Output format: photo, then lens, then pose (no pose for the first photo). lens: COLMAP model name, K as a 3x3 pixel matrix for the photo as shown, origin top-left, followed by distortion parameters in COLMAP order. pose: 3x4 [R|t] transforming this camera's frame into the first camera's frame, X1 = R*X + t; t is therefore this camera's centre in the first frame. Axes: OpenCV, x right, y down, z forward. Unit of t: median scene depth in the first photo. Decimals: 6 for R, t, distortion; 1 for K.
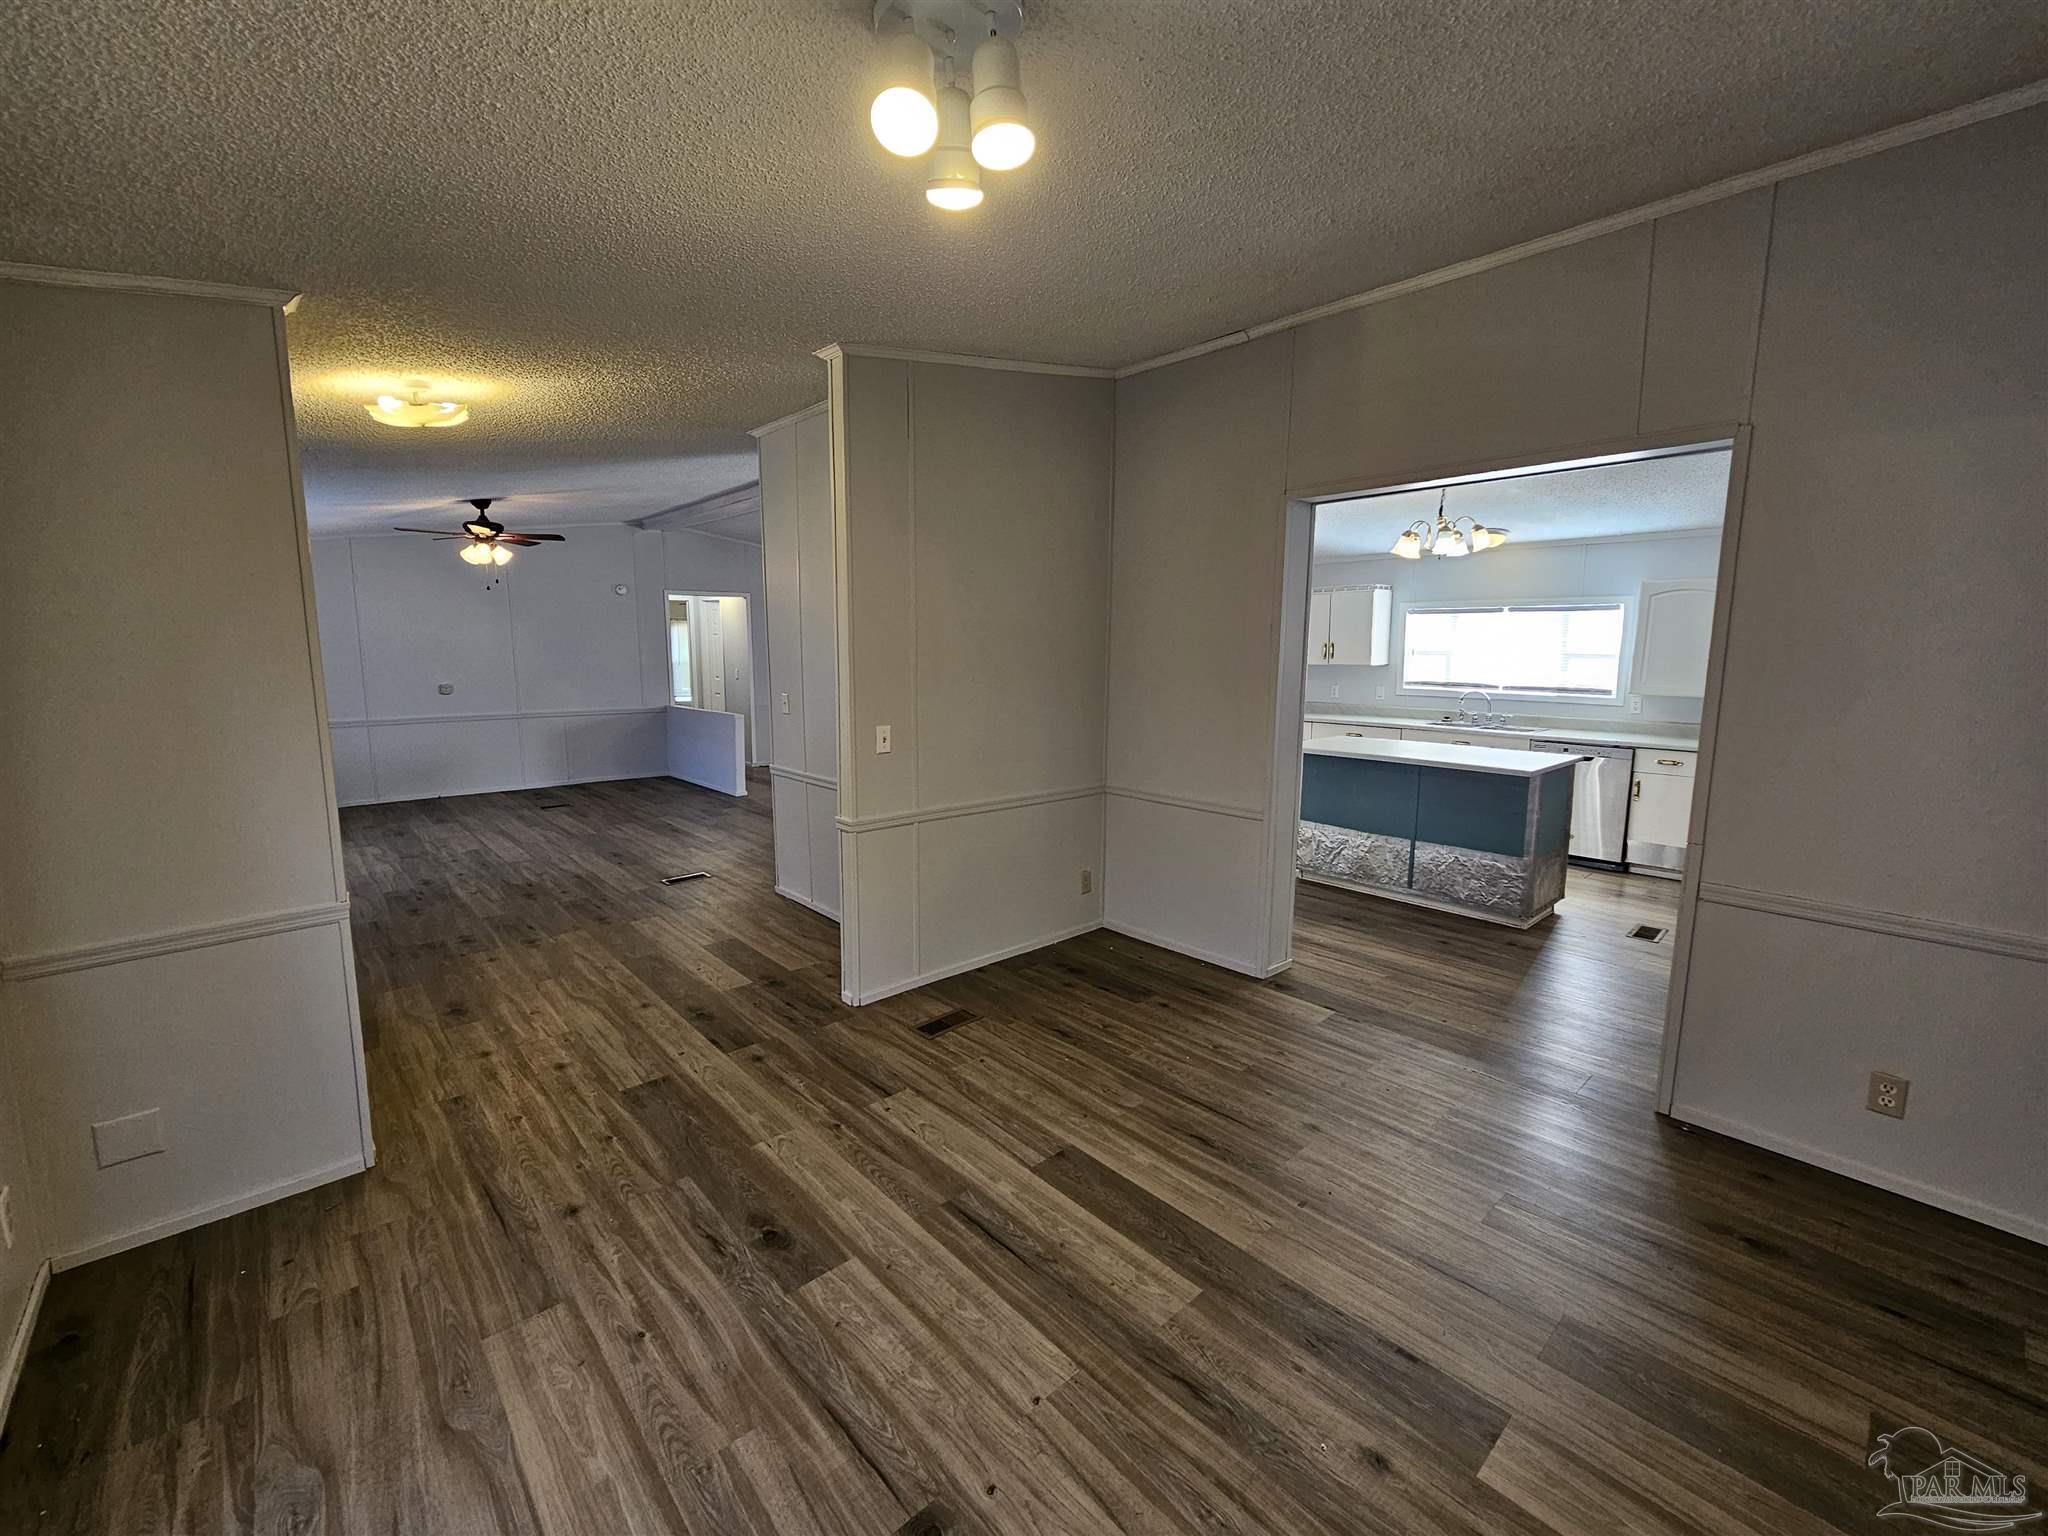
lens RADIAL K [[839.9, 0, 1020.6], [0, 839.9, 756.6], [0, 0, 1]] dist [-0.002384, 0.000478]
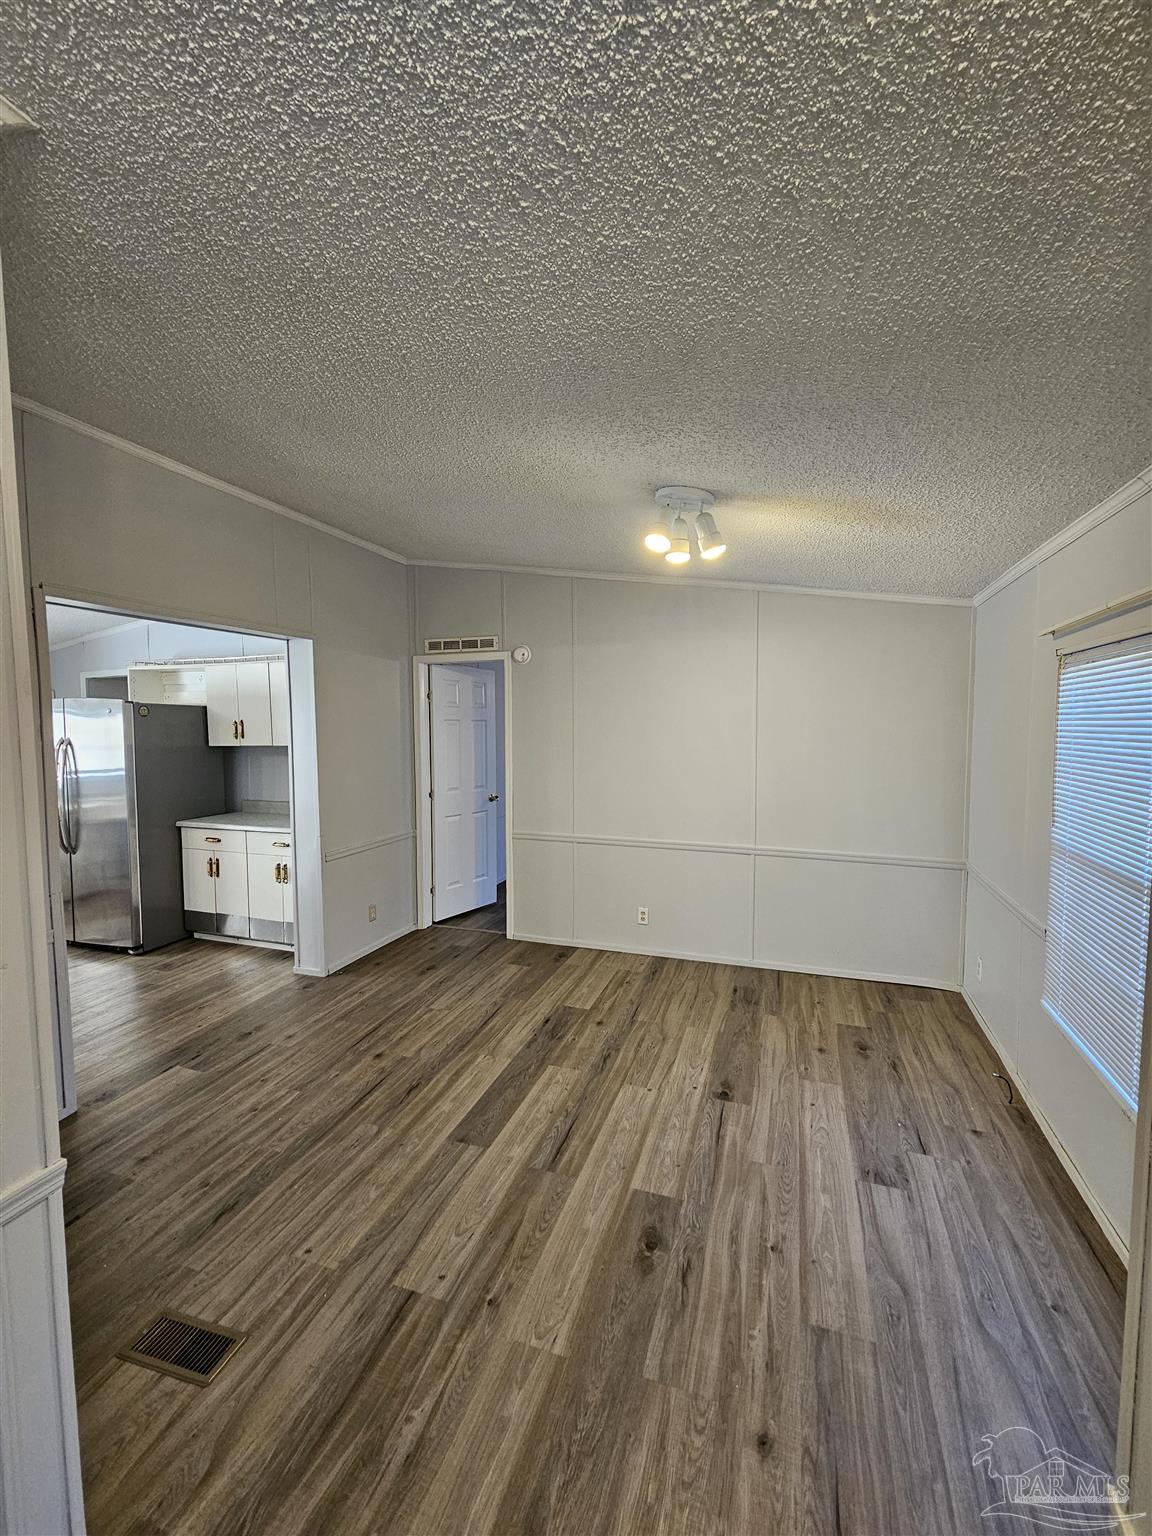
lens RADIAL K [[629.9, 0, 581.5], [0, 629.9, 765.1], [0, 0, 1]] dist [-0.002384, 0.000478]
pose [[-0.486812, -0.059147, 0.871502, -0.956859], [0.122603, 0.983202, 0.135212, -0.226999], [-0.864860, 0.172672, -0.471383, 1.343426]]
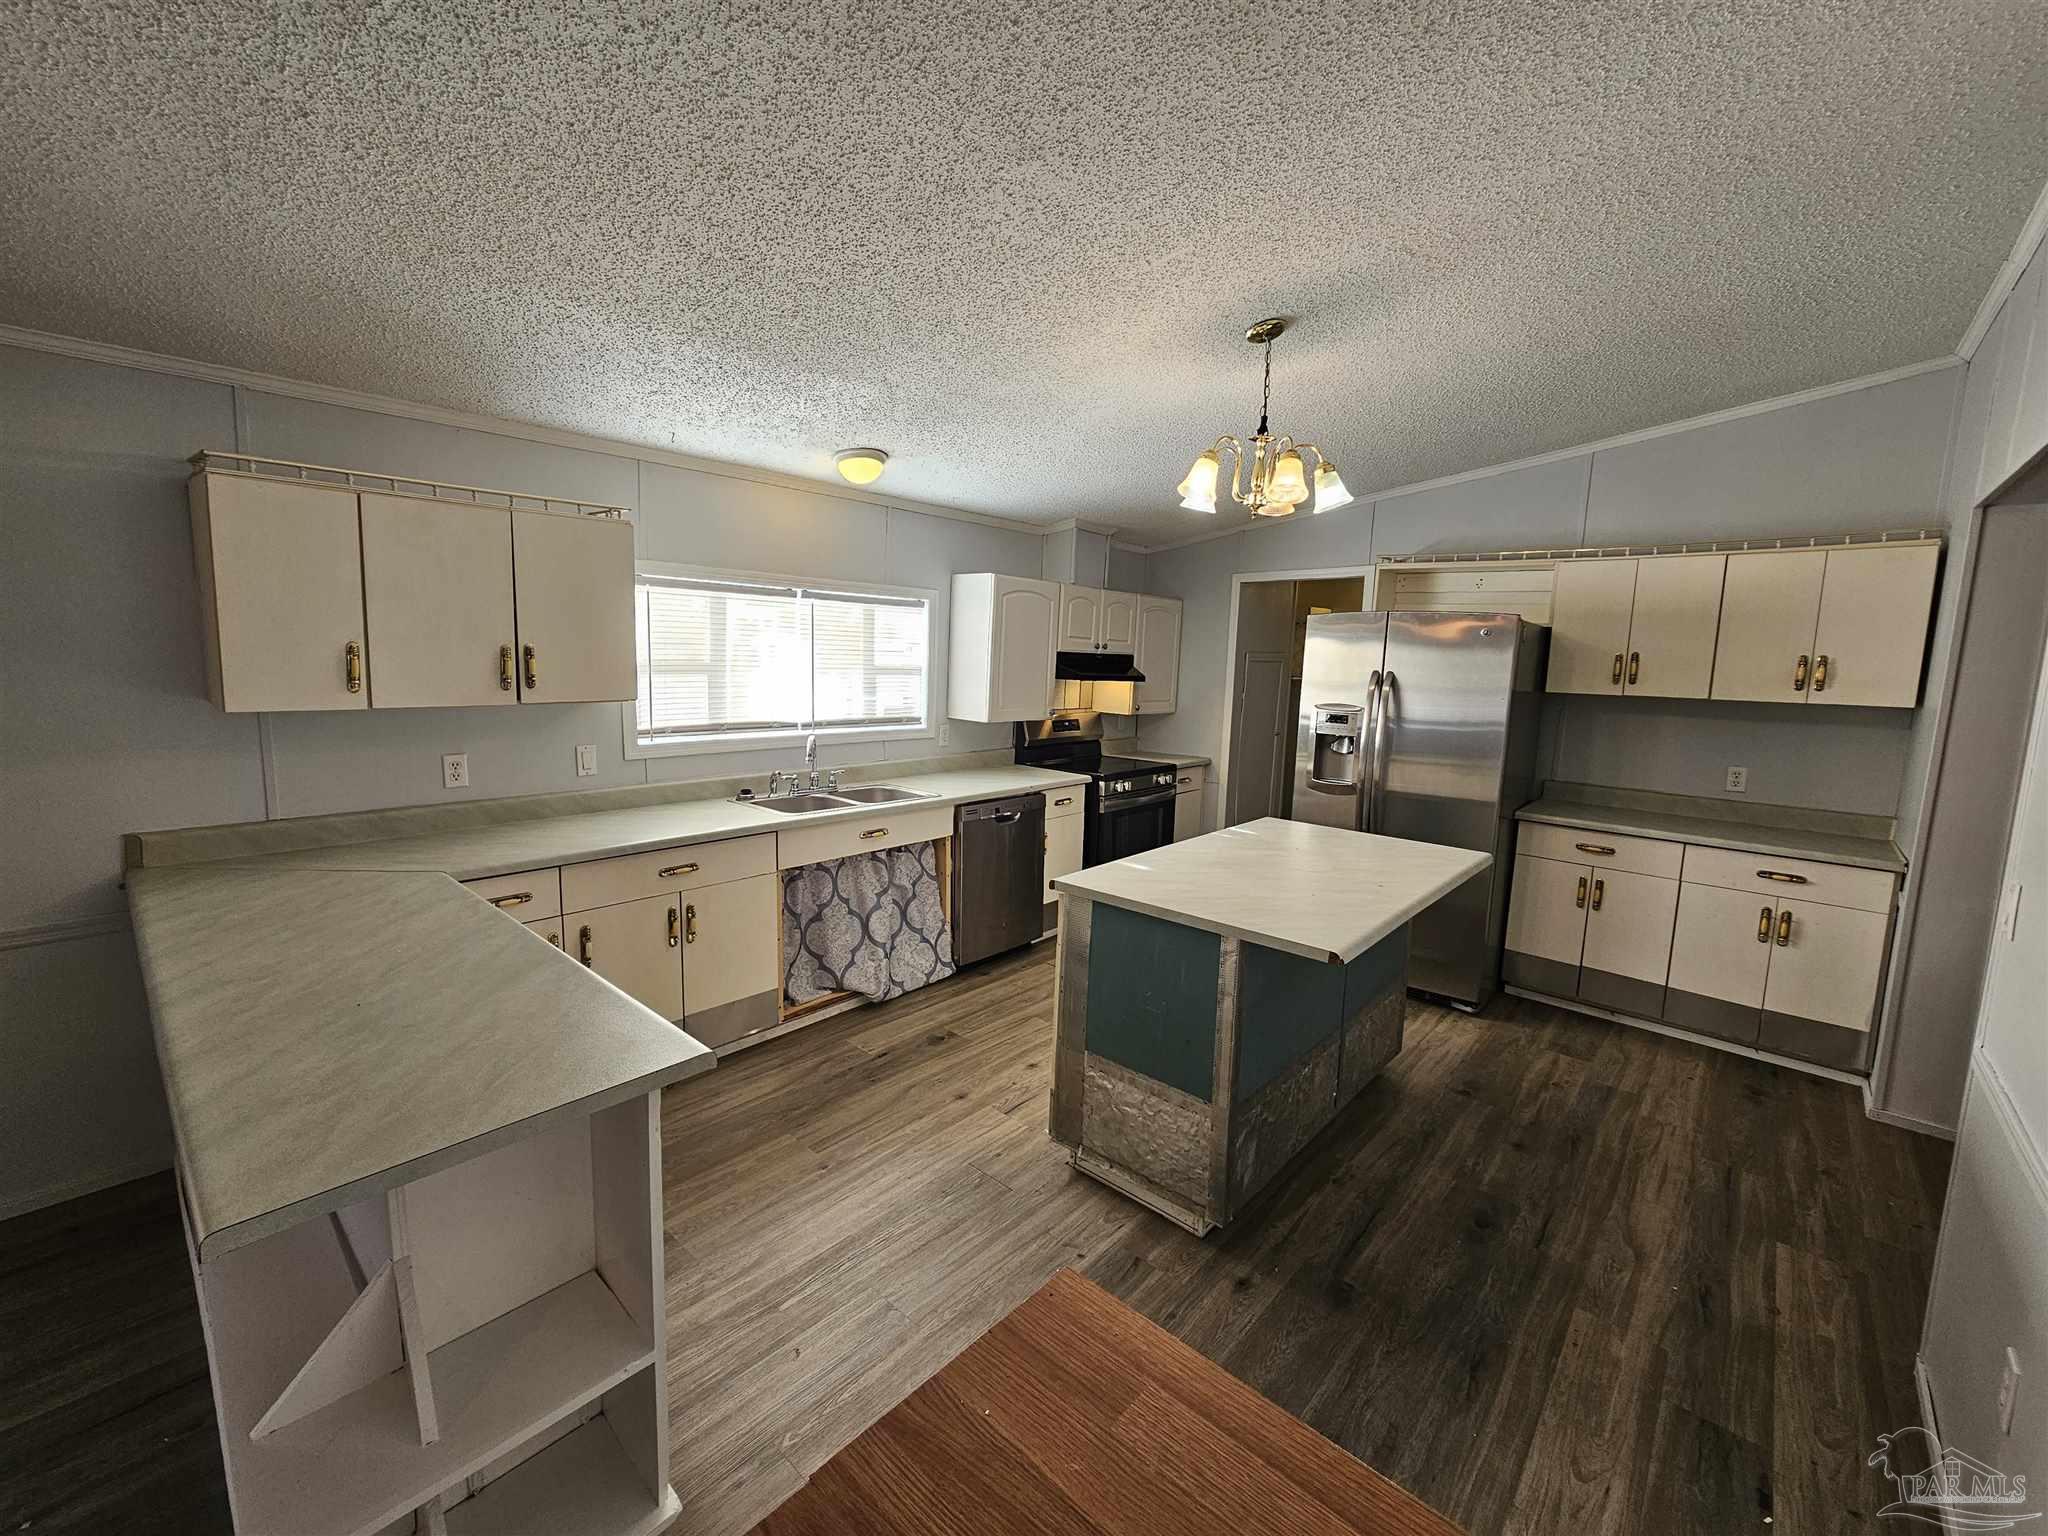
lens RADIAL K [[839.9, 0, 1020.6], [0, 839.9, 756.6], [0, 0, 1]] dist [-0.002384, 0.000478]
pose [[-0.108448, -0.131856, 0.985319, -0.091078], [0.100454, 0.984638, 0.142821, -0.392730], [-0.989014, 0.114468, -0.093536, 2.735964]]
